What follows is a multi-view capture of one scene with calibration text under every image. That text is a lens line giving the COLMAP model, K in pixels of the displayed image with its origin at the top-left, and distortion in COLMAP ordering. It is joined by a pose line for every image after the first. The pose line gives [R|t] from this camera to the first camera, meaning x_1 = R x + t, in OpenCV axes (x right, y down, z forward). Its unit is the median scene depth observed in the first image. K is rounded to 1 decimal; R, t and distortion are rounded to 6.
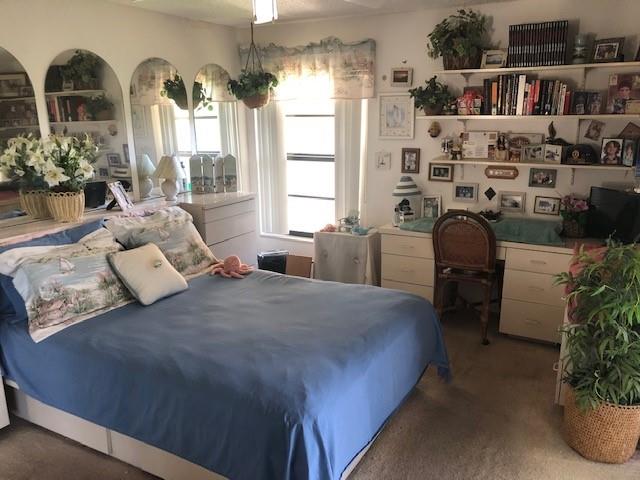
lens RADIAL K [[520.2, 0, 324.1], [0, 520.2, 239.7], [0, 0, 1]] dist [-0.017357, -0.006849]
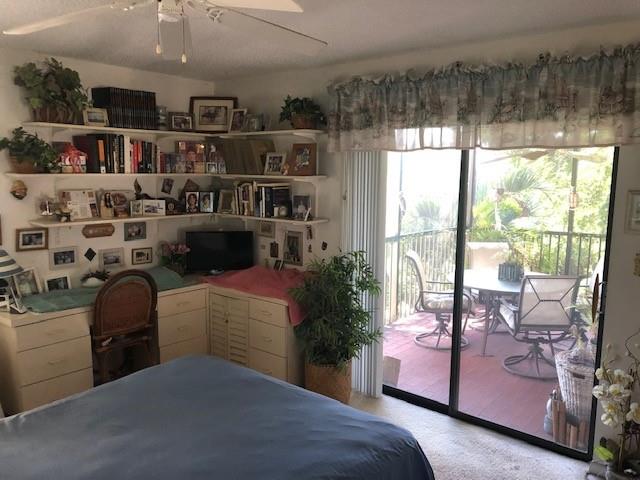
lens RADIAL K [[520.2, 0, 323.6], [0, 520.2, 240.6], [0, 0, 1]] dist [-0.017357, -0.006849]
pose [[0.163979, -0.122323, 0.978850, -0.564232], [0.215549, 0.972747, 0.085451, -0.107684], [-0.962626, 0.196979, 0.185876, 0.431285]]
